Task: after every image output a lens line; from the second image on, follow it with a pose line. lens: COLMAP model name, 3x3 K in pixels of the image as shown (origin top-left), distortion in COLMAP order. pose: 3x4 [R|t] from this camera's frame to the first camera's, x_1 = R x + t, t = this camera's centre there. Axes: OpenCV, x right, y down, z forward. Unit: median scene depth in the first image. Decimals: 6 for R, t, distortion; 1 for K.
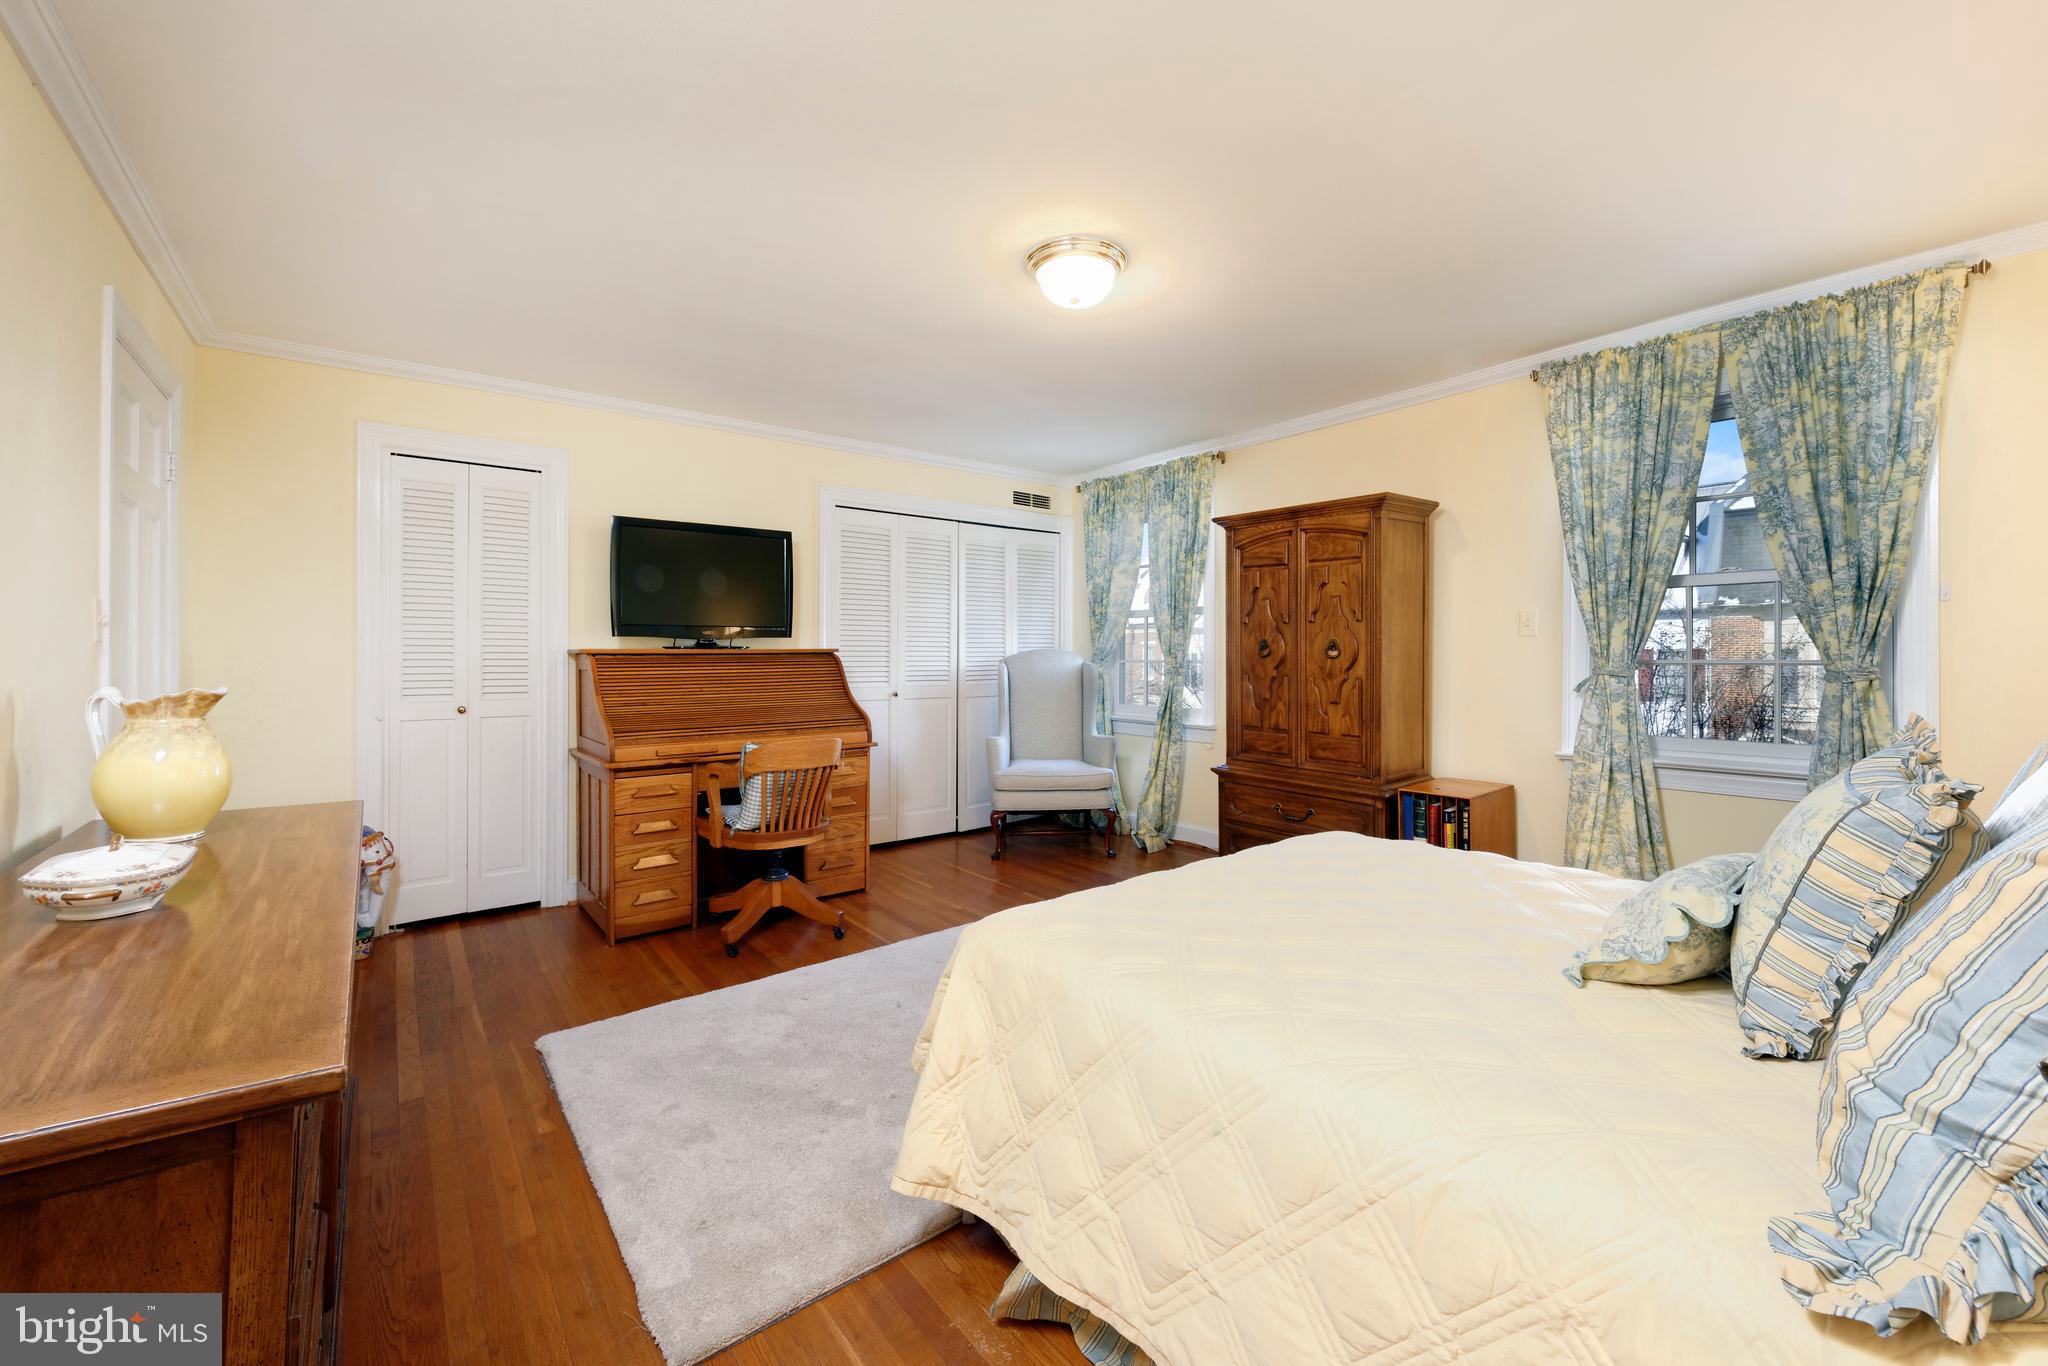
lens RADIAL K [[809.7, 0, 1022.1], [0, 809.7, 649.3], [0, 0, 1]] dist [-0.000914, -0.000223]
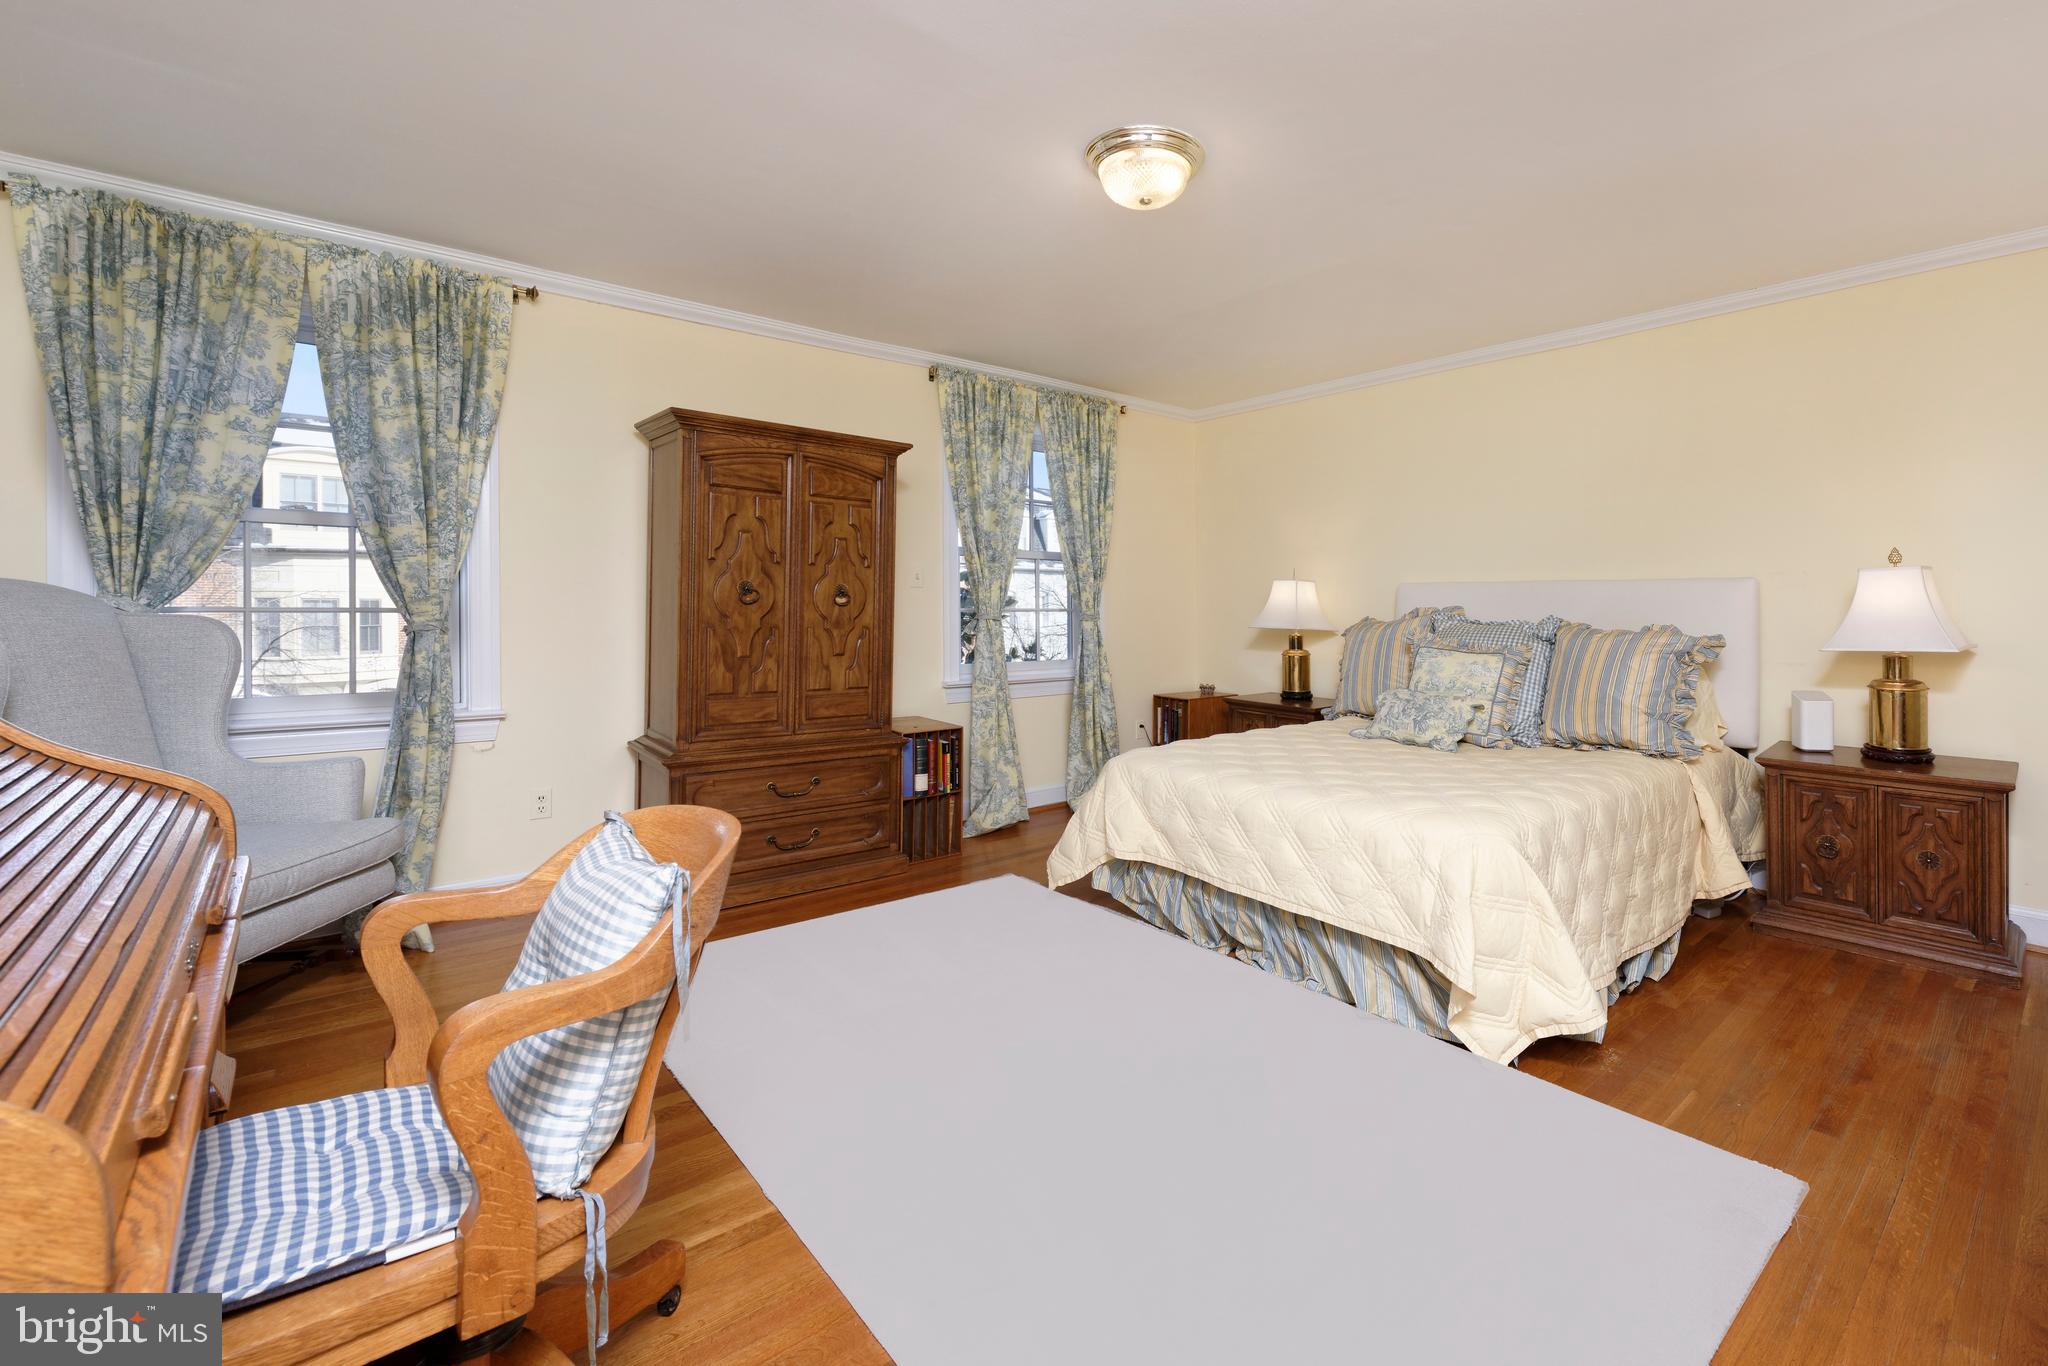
lens RADIAL K [[865.9, 0, 1022.7], [0, 865.9, 607.9], [0, 0, 1]] dist [-0.017218, -0.000187]
pose [[-0.014035, -0.005599, 0.999886, -0.560935], [-0.017199, 0.999838, 0.005357, 0.004380], [-0.999754, -0.017122, -0.014129, 0.755862]]
